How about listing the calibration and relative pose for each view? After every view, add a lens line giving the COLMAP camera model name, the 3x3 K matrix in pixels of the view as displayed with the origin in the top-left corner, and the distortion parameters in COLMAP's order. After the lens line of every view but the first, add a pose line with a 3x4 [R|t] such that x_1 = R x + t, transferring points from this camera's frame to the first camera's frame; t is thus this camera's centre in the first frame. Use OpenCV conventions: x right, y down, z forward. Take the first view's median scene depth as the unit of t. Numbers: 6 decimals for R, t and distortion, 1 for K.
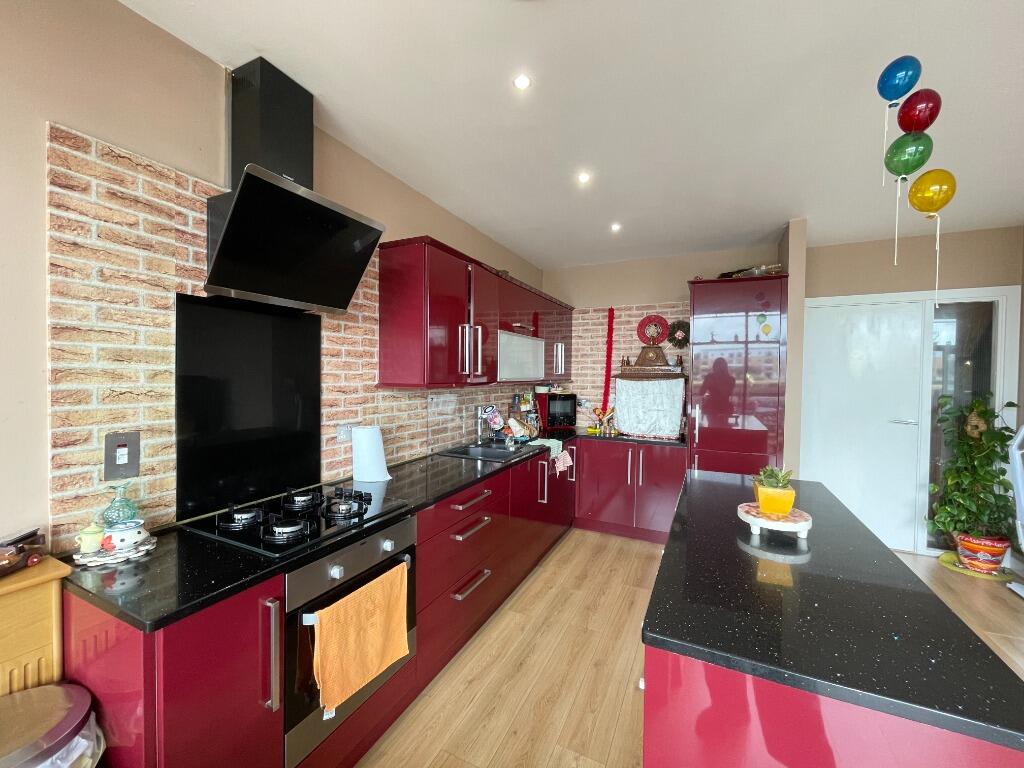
lens RADIAL K [[411.3, 0, 511.2], [0, 411.3, 382.5], [0, 0, 1]] dist [0.004054, 0.000006]
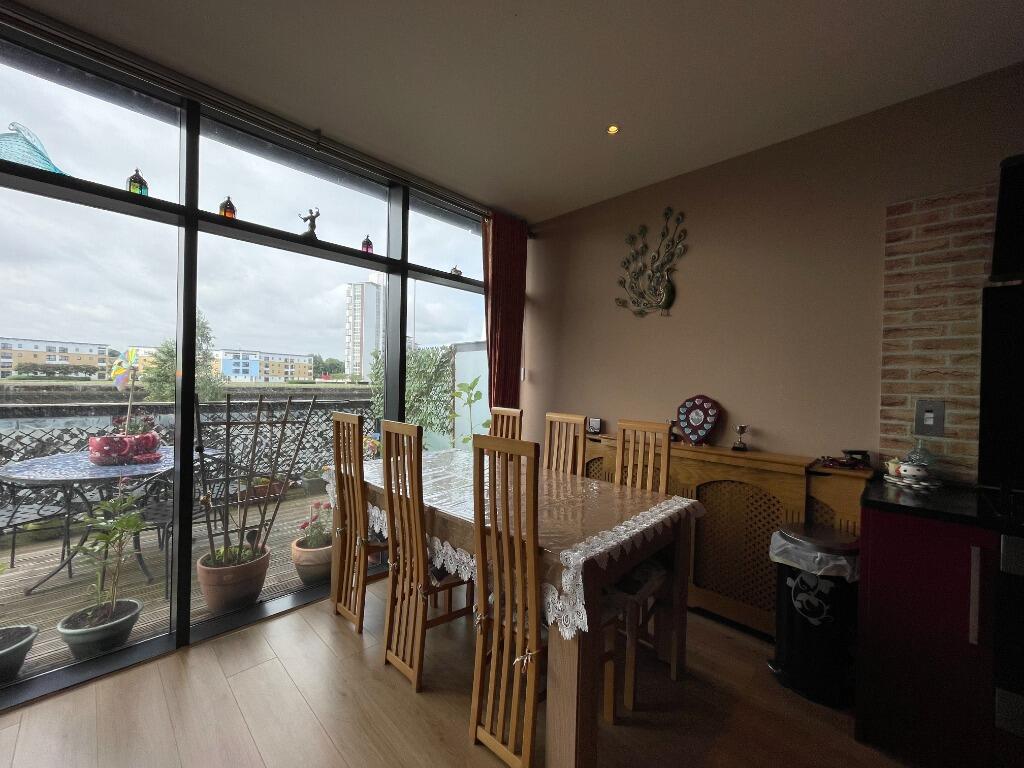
lens RADIAL K [[411.3, 0, 508.0], [0, 411.3, 385.7], [0, 0, 1]] dist [0.004054, 0.000006]
pose [[-0.311573, -0.011196, -0.950156, 0.745607], [-0.043988, 0.999029, 0.002652, 0.120340], [0.949203, 0.042622, -0.311763, 0.097271]]
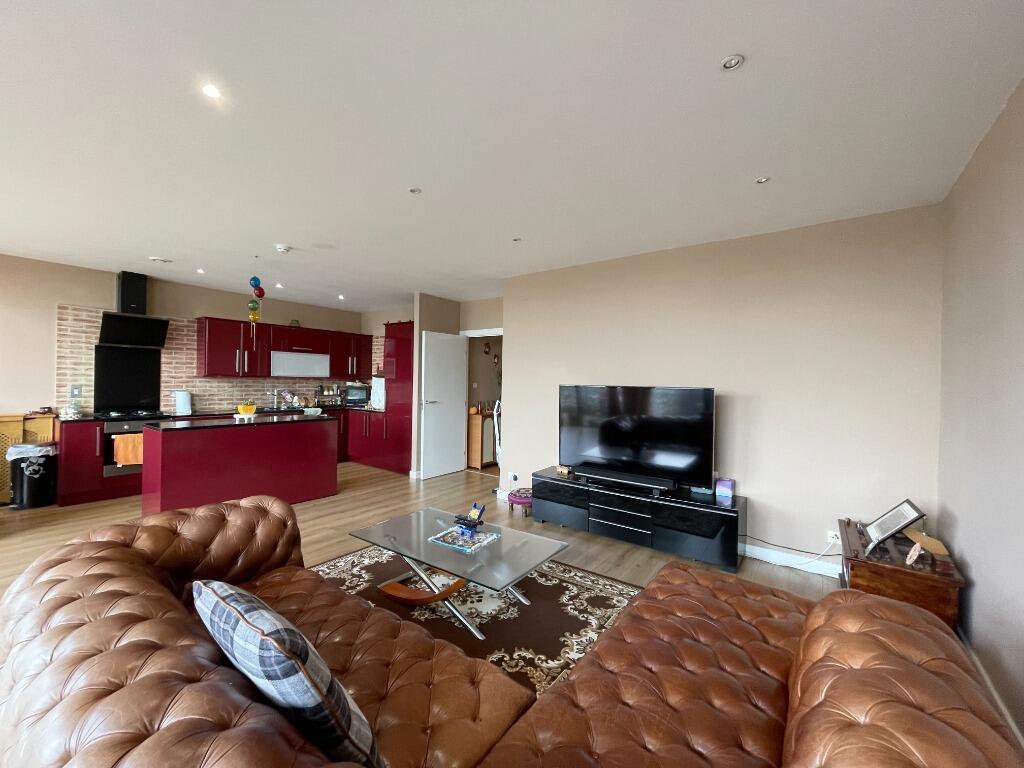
lens RADIAL K [[411.3, 0, 508.7], [0, 411.3, 382.1], [0, 0, 1]] dist [0.004054, 0.000006]
pose [[0.982920, 0.010925, -0.183710, 3.220669], [-0.014617, 0.999717, -0.018755, 0.102032], [0.183453, 0.021120, 0.982802, -1.736030]]
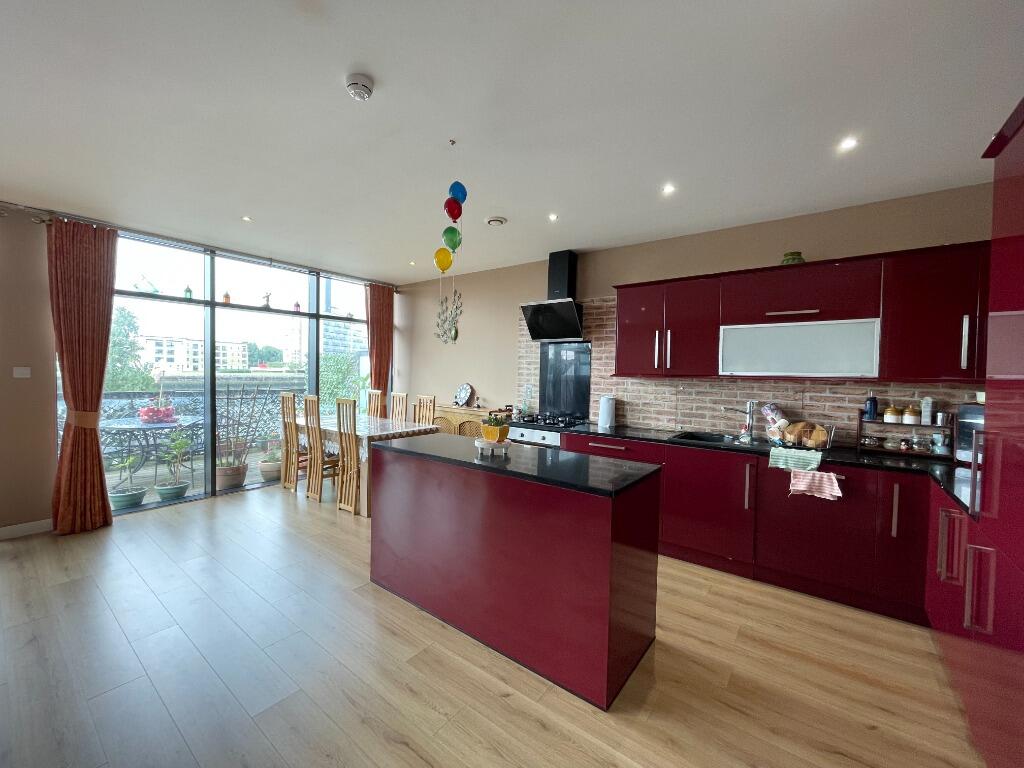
lens RADIAL K [[411.3, 0, 507.5], [0, 411.3, 383.2], [0, 0, 1]] dist [0.004054, 0.000006]
pose [[-0.194796, 0.014009, -0.980744, 2.369597], [-0.038838, 0.999004, 0.021984, 0.034100], [0.980075, 0.042373, -0.194058, 1.420950]]
